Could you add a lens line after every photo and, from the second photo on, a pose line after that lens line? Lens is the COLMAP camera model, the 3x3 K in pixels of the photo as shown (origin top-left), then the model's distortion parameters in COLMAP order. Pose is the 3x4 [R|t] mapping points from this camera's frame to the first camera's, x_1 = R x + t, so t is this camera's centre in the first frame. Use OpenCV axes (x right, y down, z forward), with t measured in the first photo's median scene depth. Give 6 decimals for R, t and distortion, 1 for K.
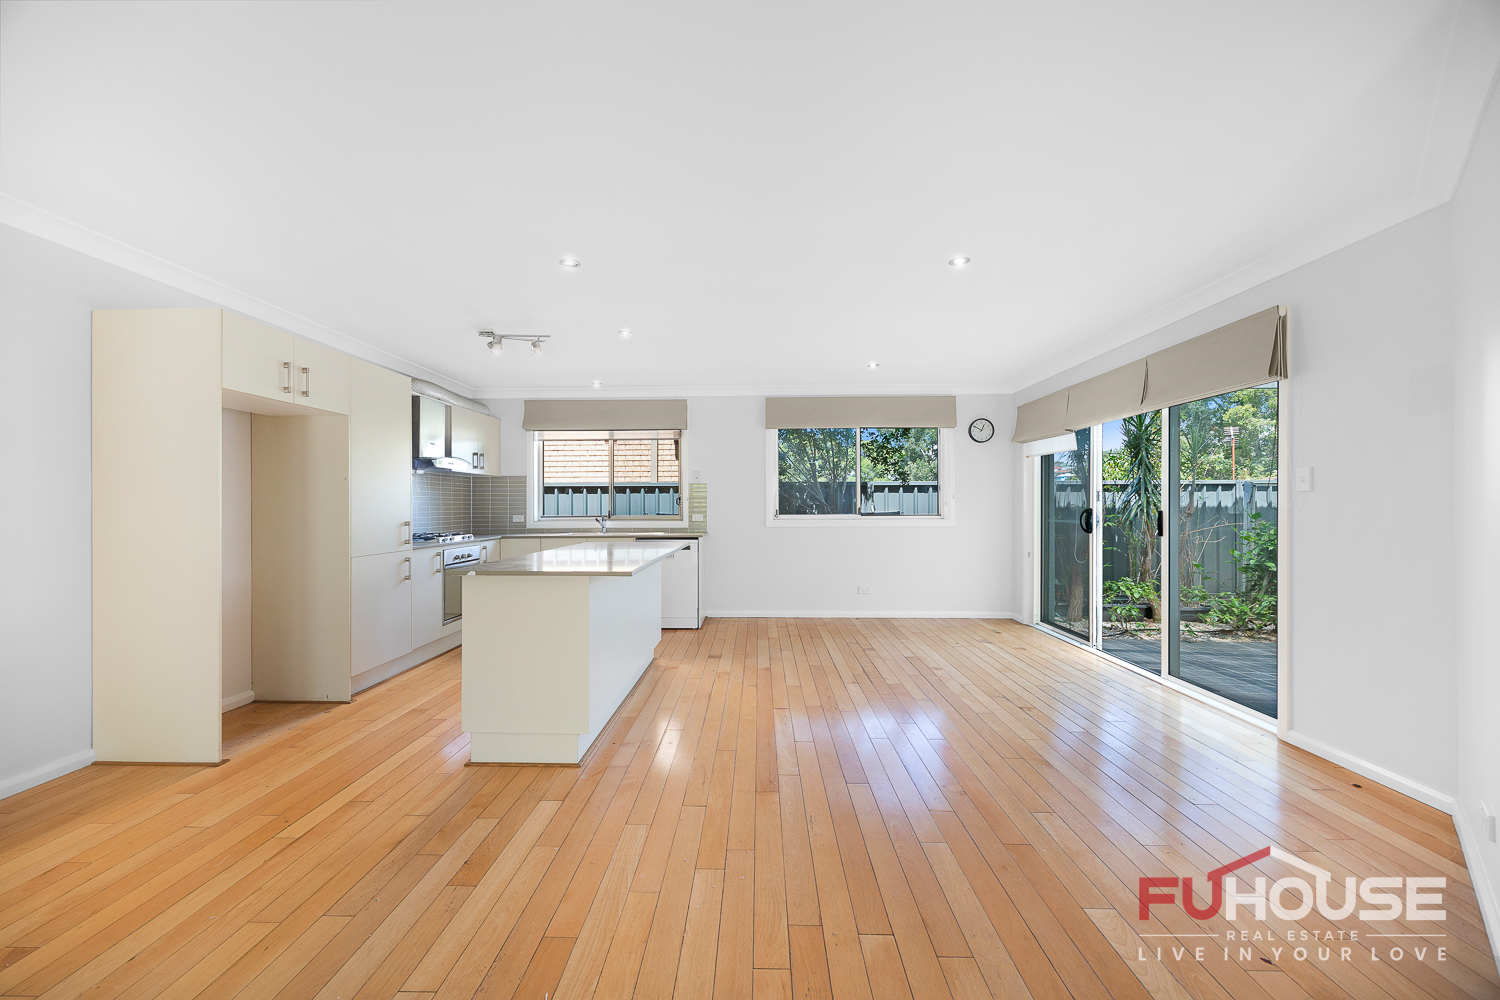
lens RADIAL K [[582.0, 0, 742.5], [0, 582.0, 497.2], [0, 0, 1]] dist [0.005656, -0.000670]
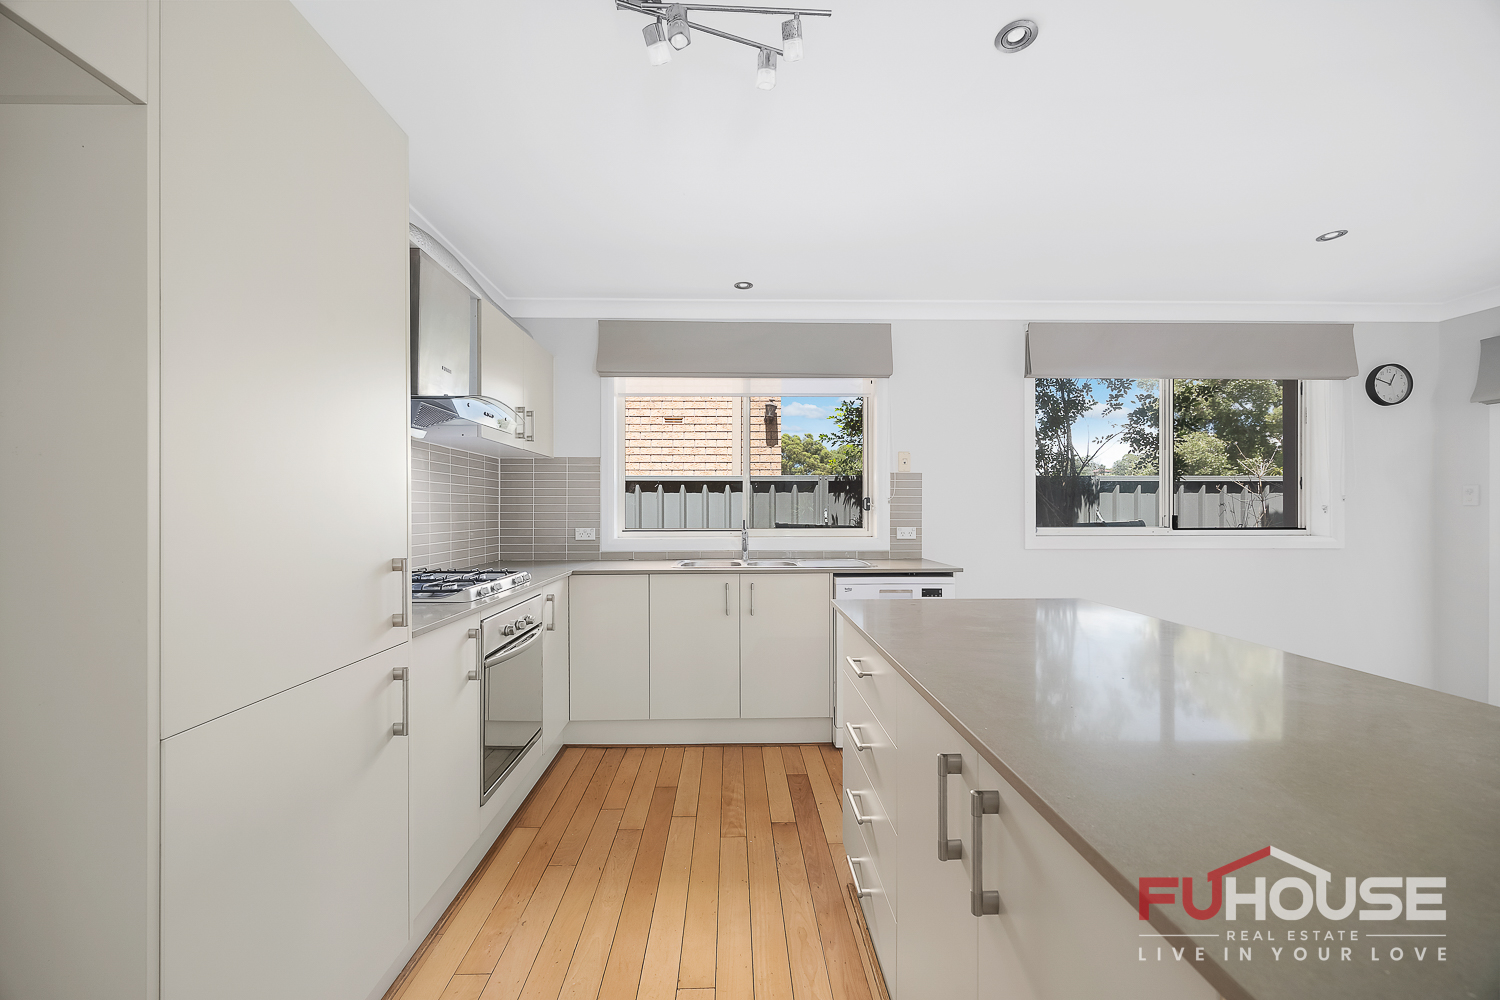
lens RADIAL K [[582.0, 0, 753.4], [0, 582.0, 515.7], [0, 0, 1]] dist [0.005656, -0.000670]
pose [[0.998233, 0.000323, 0.059414, -0.260994], [-0.001816, 0.999684, 0.025066, 0.004402], [-0.059388, -0.025129, 0.997919, 0.436472]]
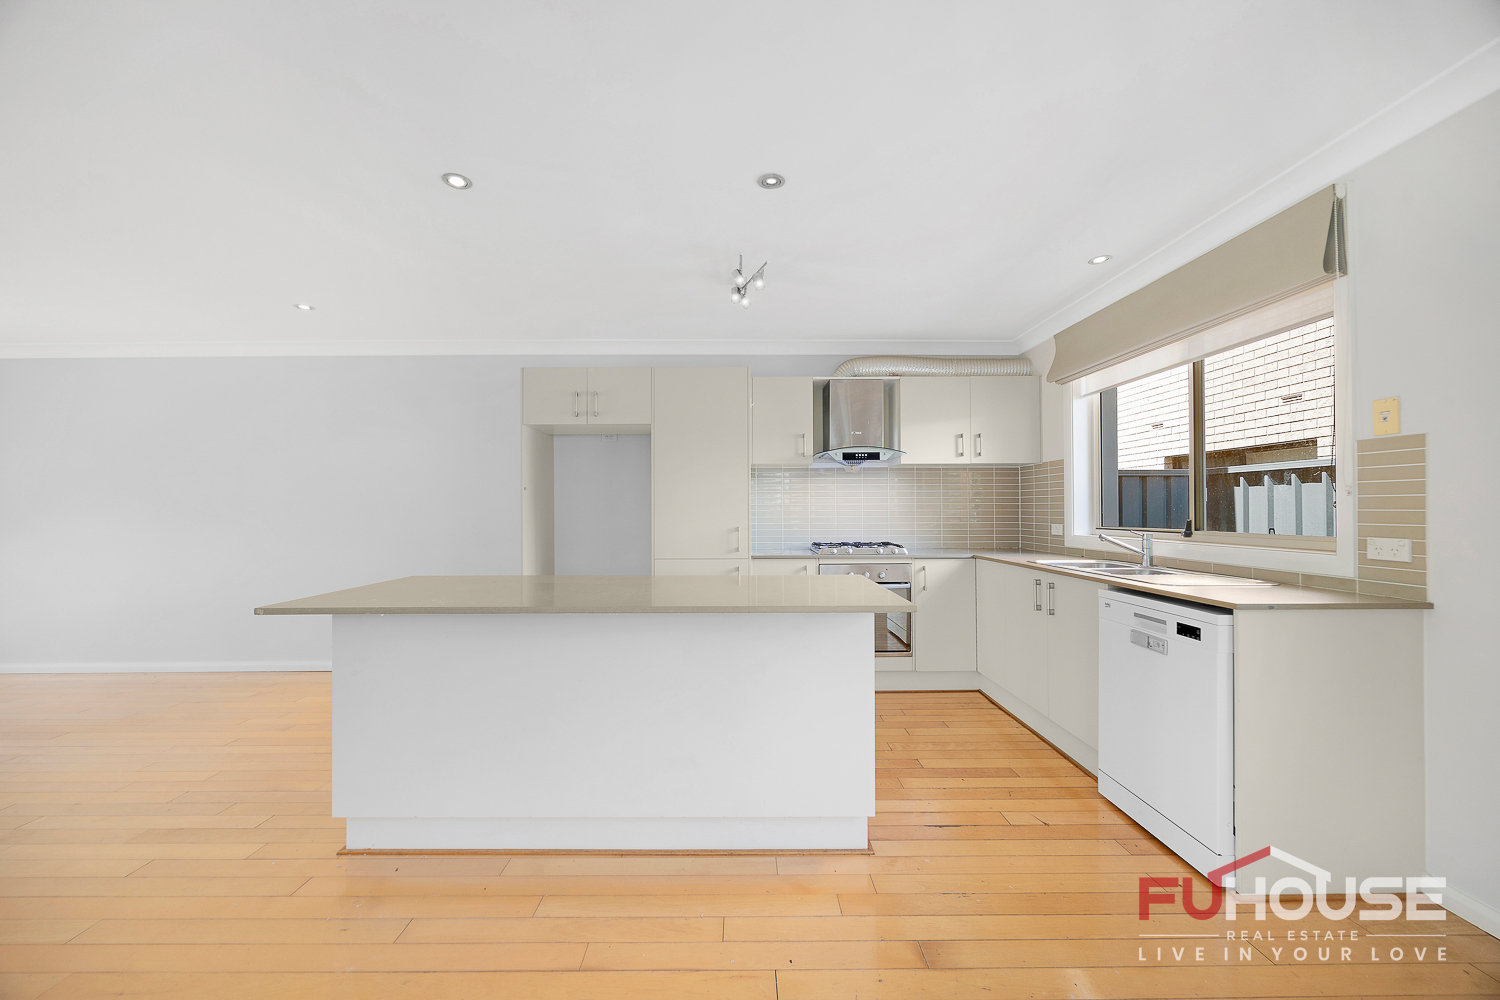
lens RADIAL K [[582.0, 0, 754.2], [0, 582.0, 511.8], [0, 0, 1]] dist [0.005656, -0.000670]
pose [[0.051277, 0.005648, -0.998669, 0.214948], [0.019169, 0.999794, 0.006638, 0.007065], [0.998500, -0.019484, 0.051158, 0.647727]]
